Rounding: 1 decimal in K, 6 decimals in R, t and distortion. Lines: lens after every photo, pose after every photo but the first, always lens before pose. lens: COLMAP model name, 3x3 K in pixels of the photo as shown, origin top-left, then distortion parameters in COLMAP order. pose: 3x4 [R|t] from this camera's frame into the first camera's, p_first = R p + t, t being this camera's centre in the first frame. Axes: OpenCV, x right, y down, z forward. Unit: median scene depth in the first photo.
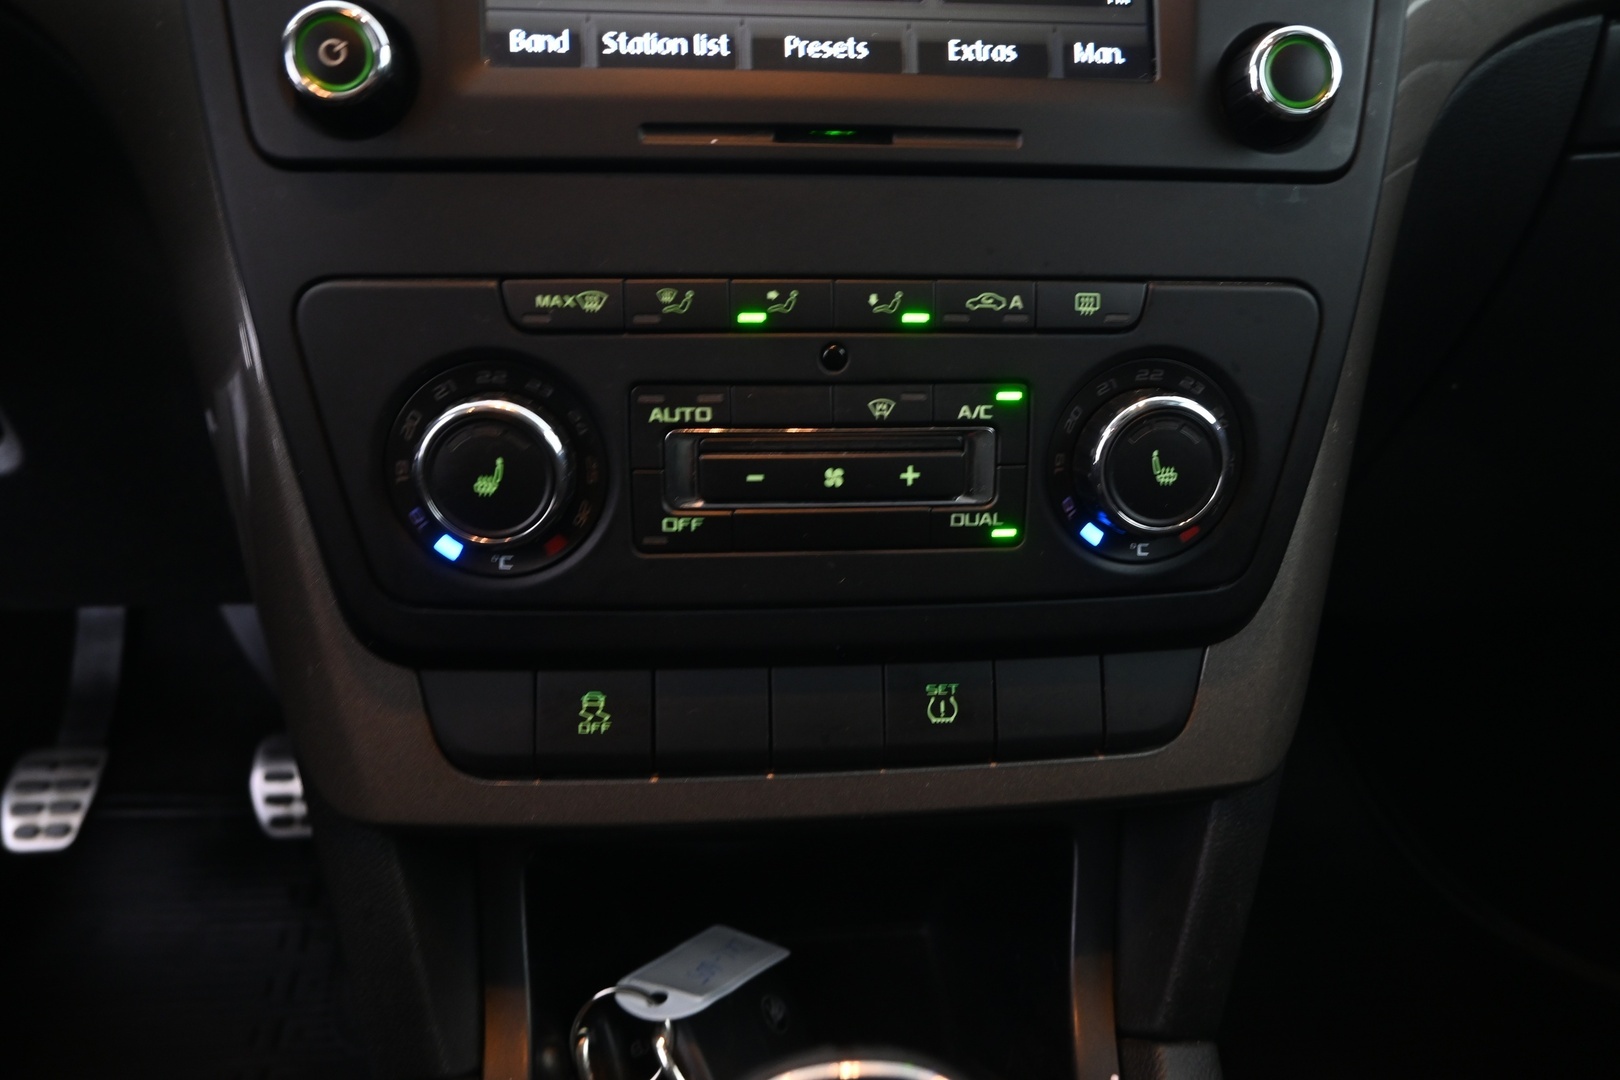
lens RADIAL K [[1122.8, 0, 807.1], [0, 1122.8, 545.5], [0, 0, 1]] dist [0.011623, -0.000462]
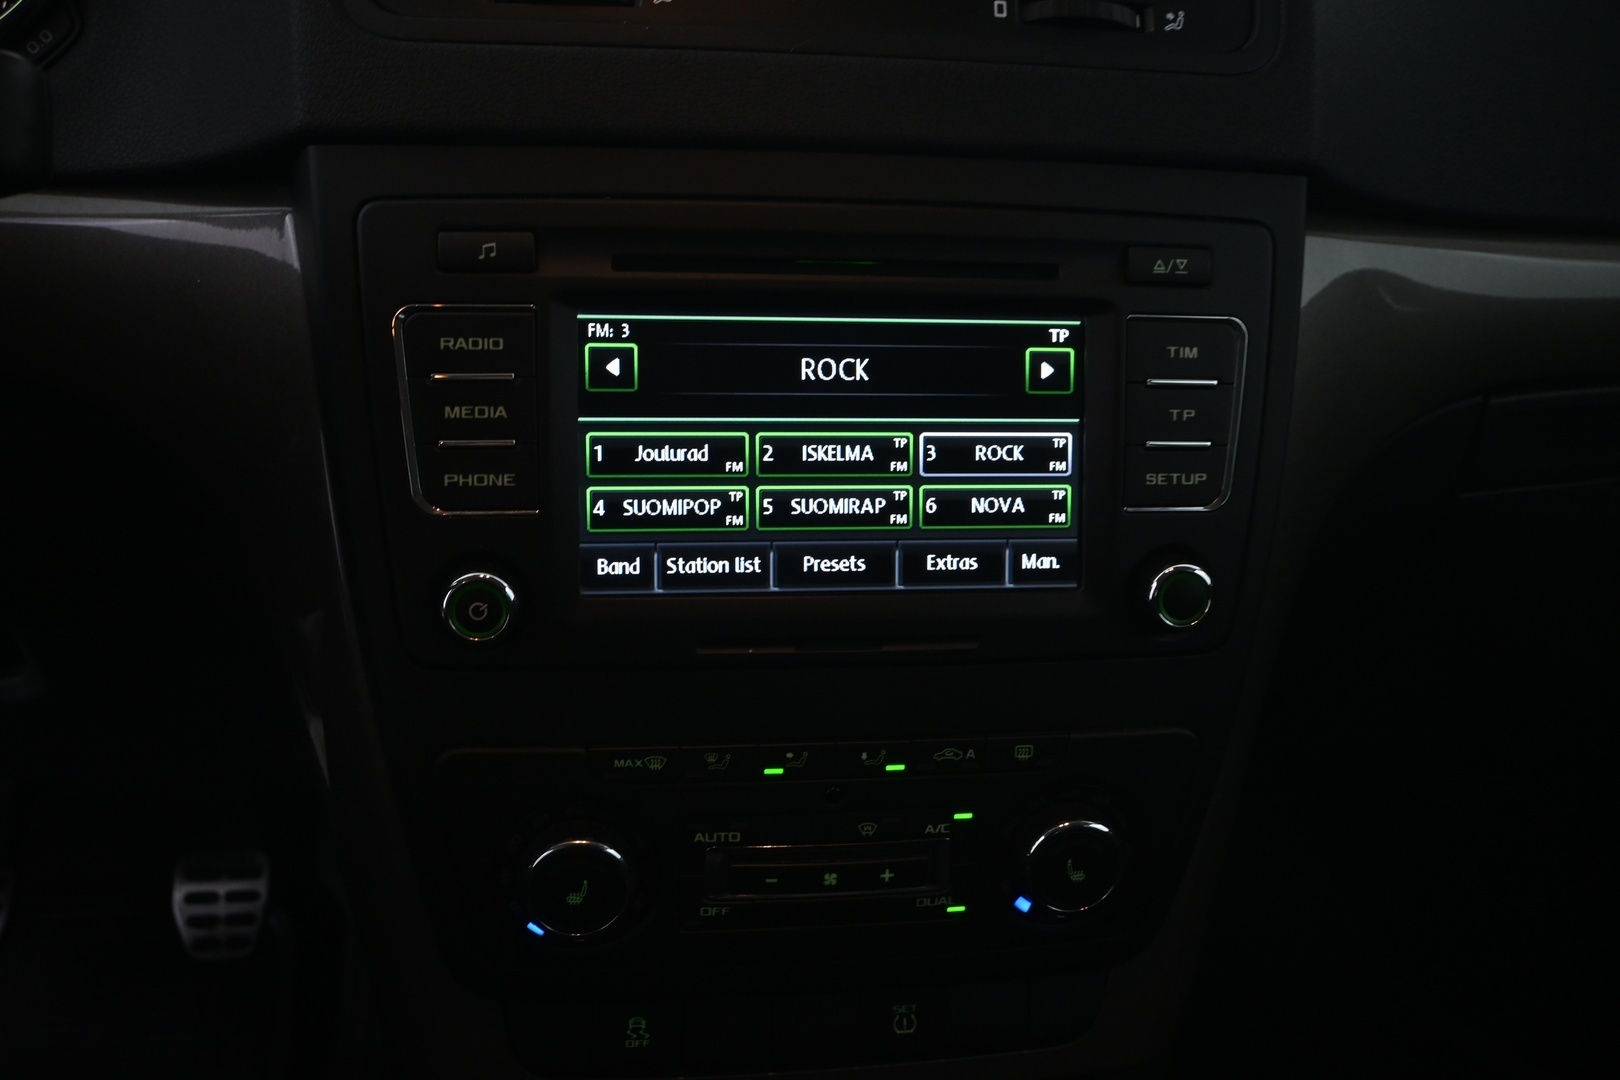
lens RADIAL K [[1507.5, 0, 808.7], [0, 1507.5, 536.6], [0, 0, 1]] dist [-0.001839, 0.000000]
pose [[0.997832, 0.022077, 0.062002, -0.122424], [-0.027540, 0.995679, 0.088685, -0.627781], [-0.059776, -0.090200, 0.994128, -0.744695]]
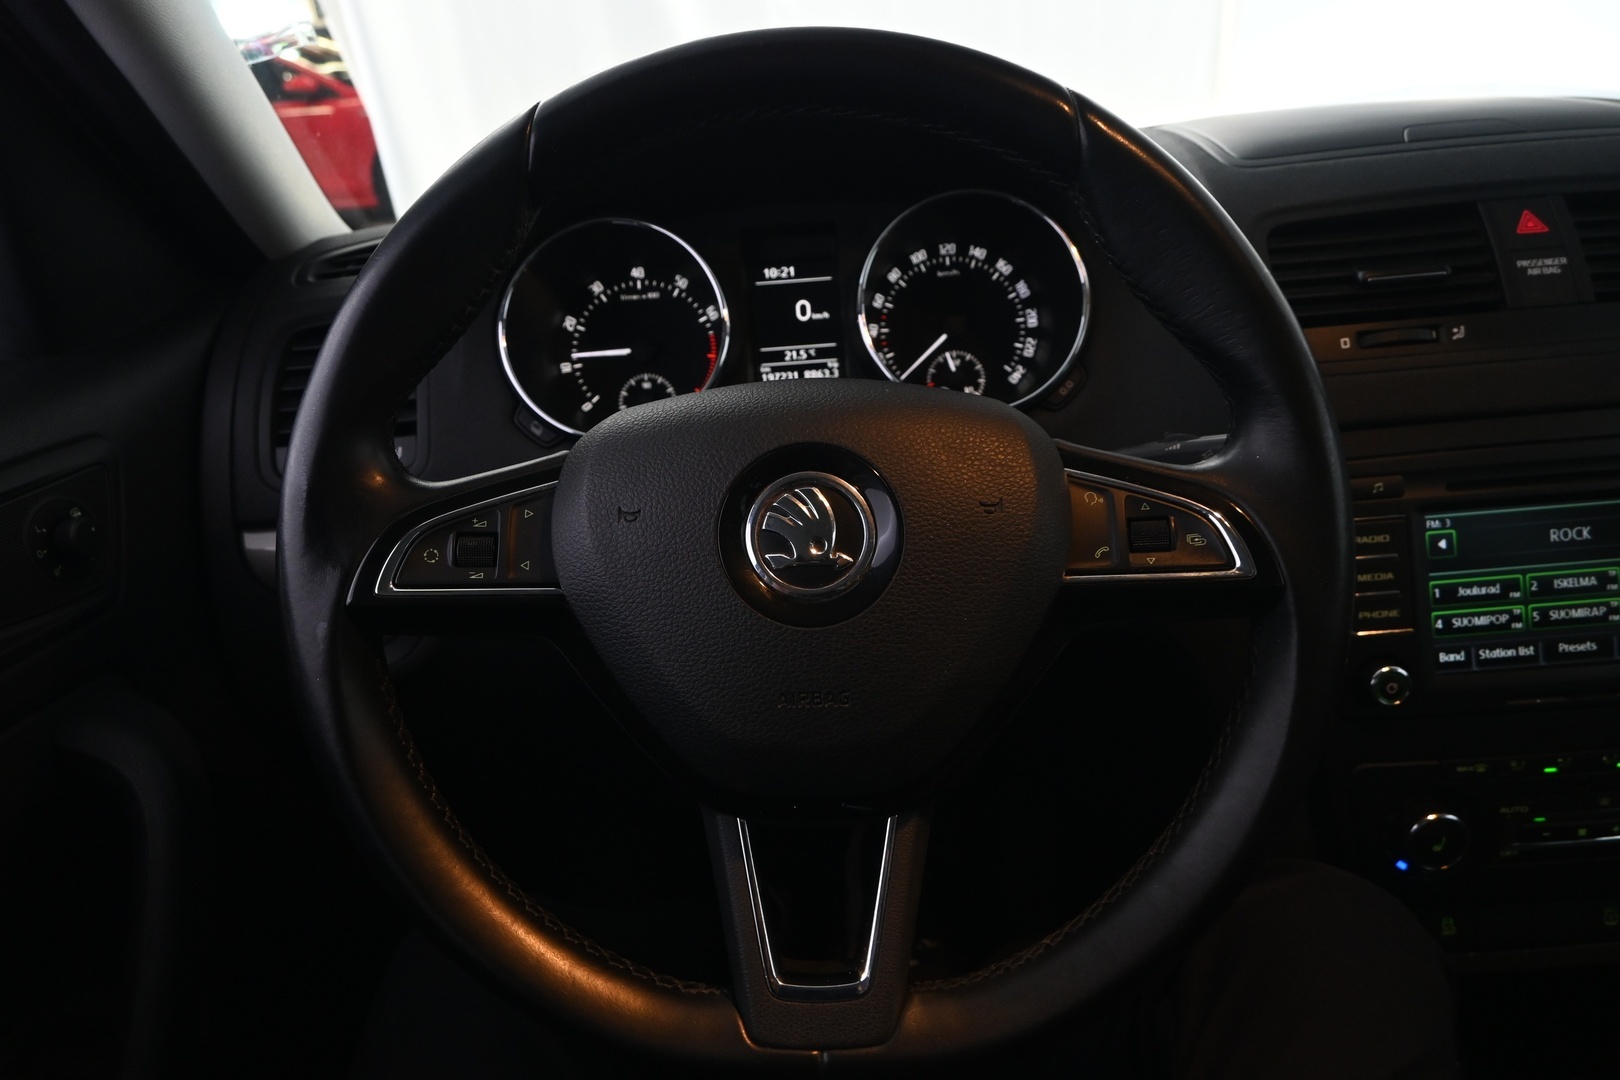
lens RADIAL K [[1122.8, 0, 814.2], [0, 1122.8, 544.8], [0, 0, 1]] dist [0.011623, -0.000462]
pose [[0.993872, -0.051725, -0.097693, -1.267214], [0.057547, 0.996671, 0.057751, -0.862016], [0.094380, -0.063019, 0.993540, -1.373245]]
